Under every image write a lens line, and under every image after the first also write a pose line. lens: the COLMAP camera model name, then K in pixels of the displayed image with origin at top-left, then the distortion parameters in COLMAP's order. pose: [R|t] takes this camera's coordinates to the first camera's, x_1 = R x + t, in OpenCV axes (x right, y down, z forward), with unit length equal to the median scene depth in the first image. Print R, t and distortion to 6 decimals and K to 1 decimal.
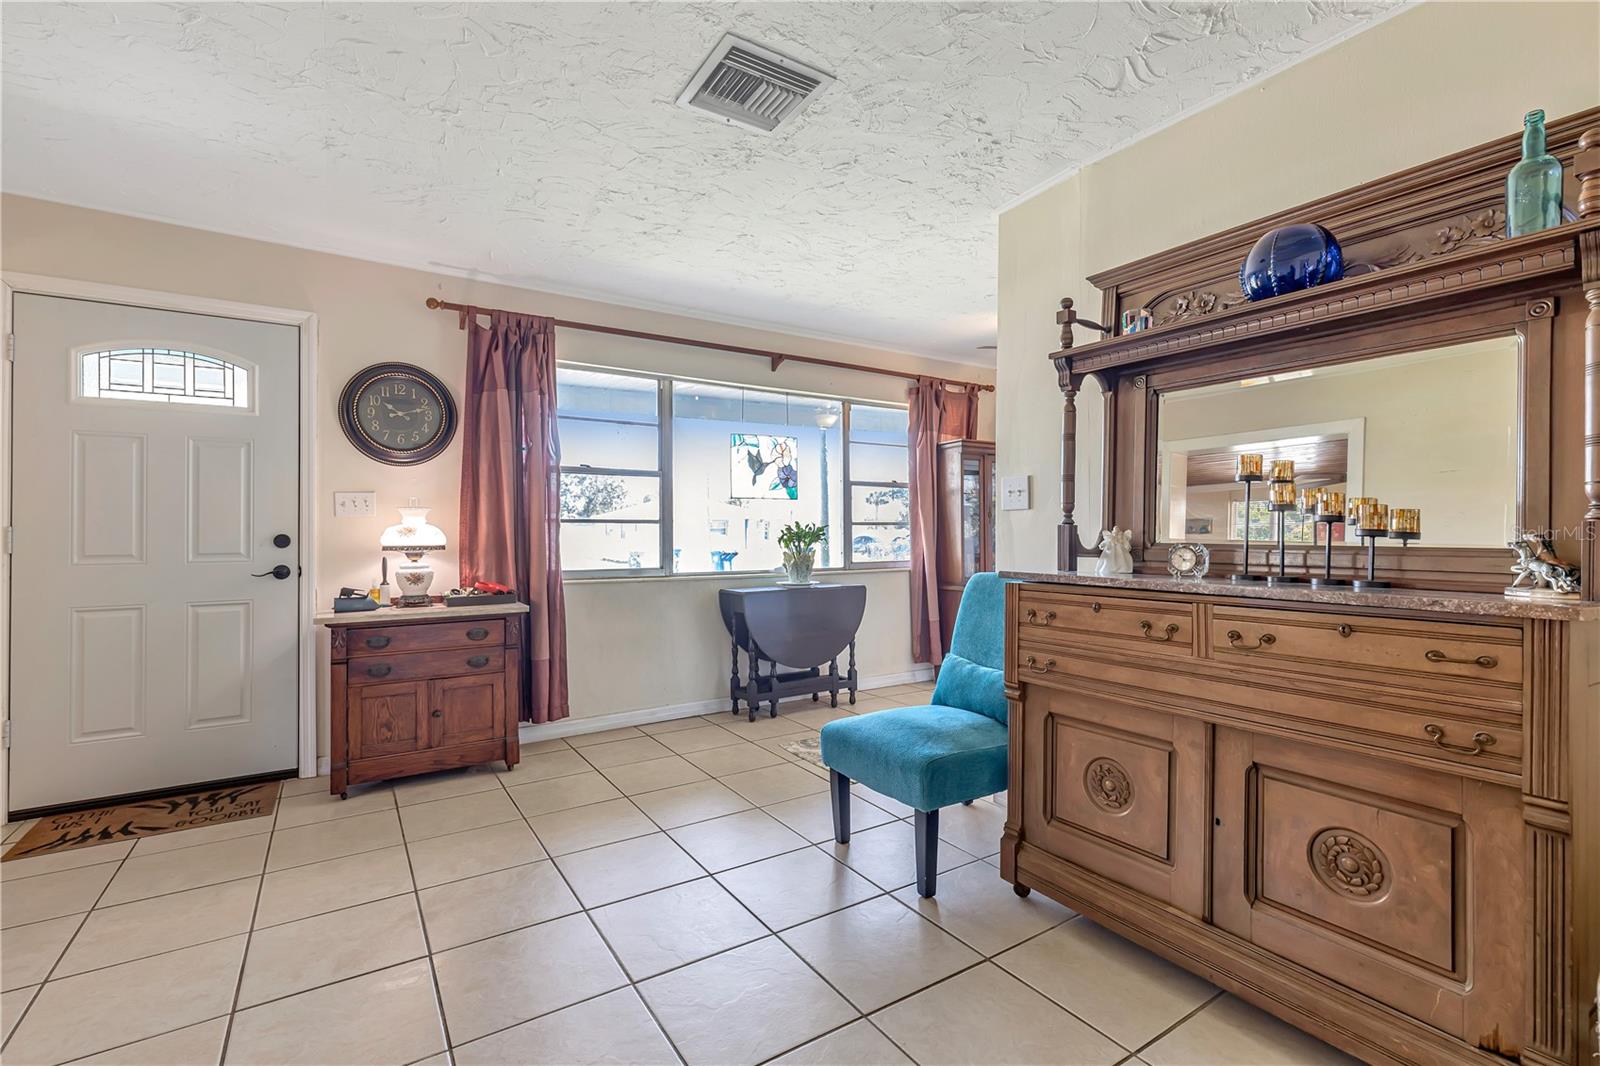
lens RADIAL K [[715.0, 0, 800.8], [0, 715.0, 529.9], [0, 0, 1]] dist [0.001936, -0.000432]
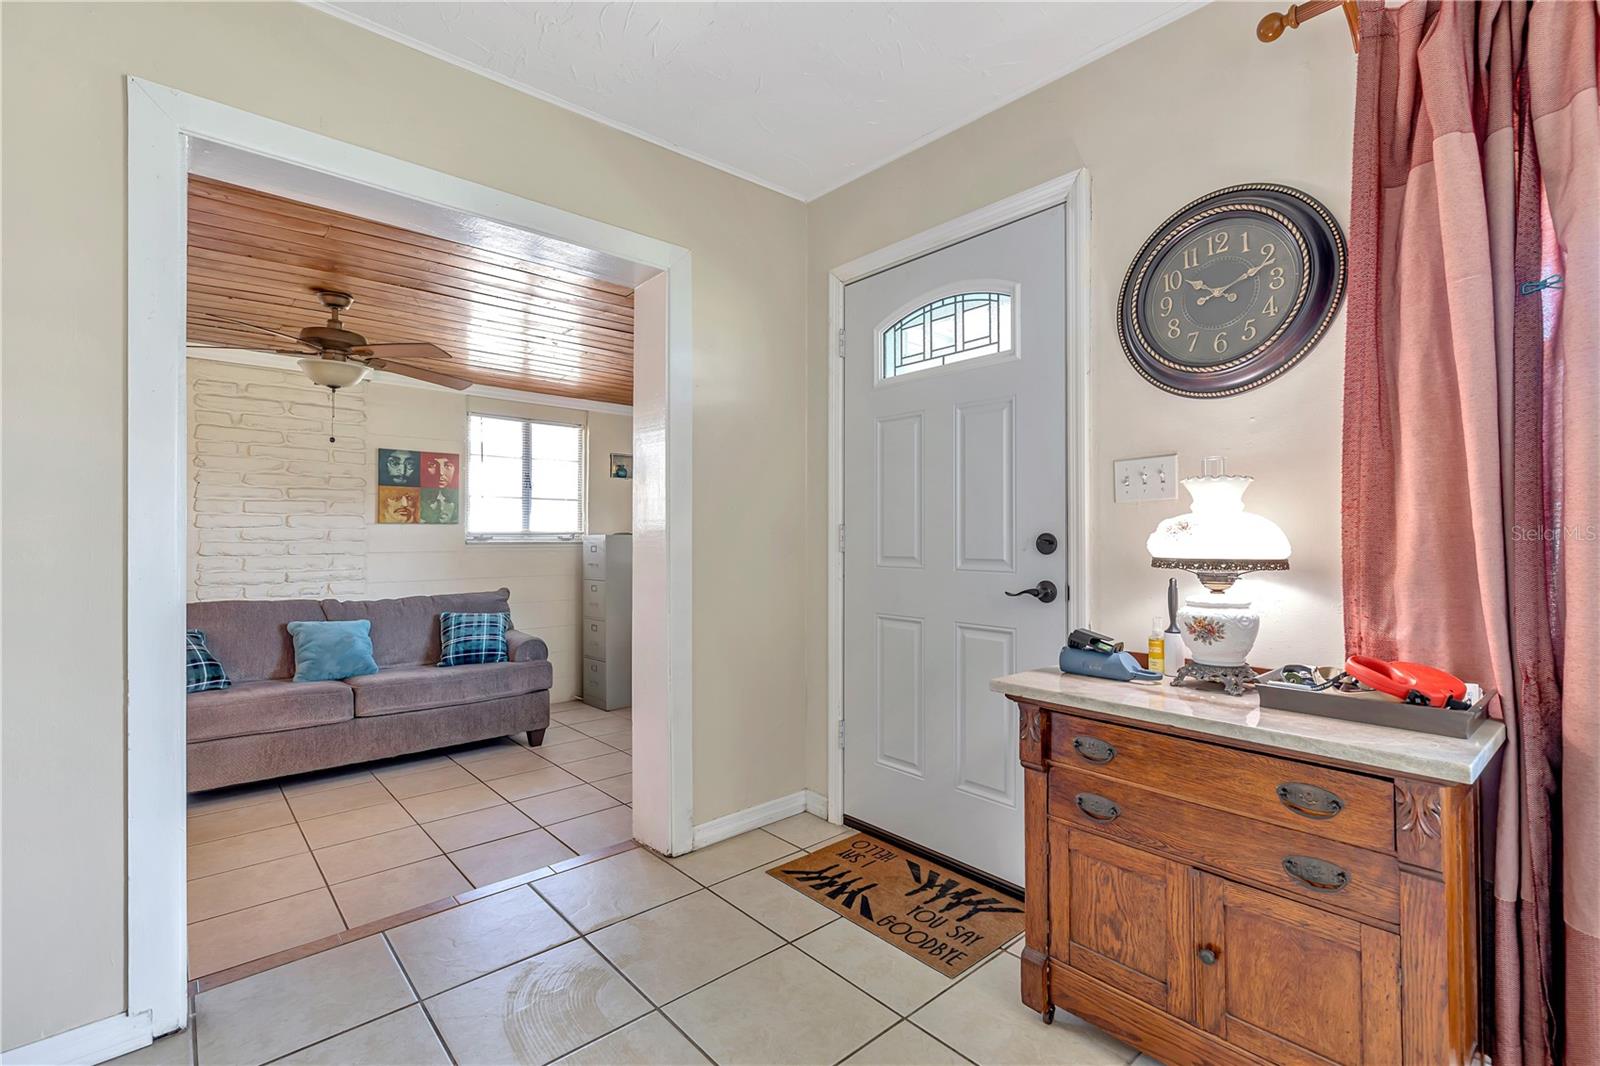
lens RADIAL K [[715.0, 0, 800.8], [0, 715.0, 529.9], [0, 0, 1]] dist [0.001936, -0.000432]
pose [[0.158357, -0.002212, -0.987379, -0.125173], [0.002599, 0.999995, -0.001824, 0.003524], [0.987379, -0.002277, 0.158362, 0.696472]]
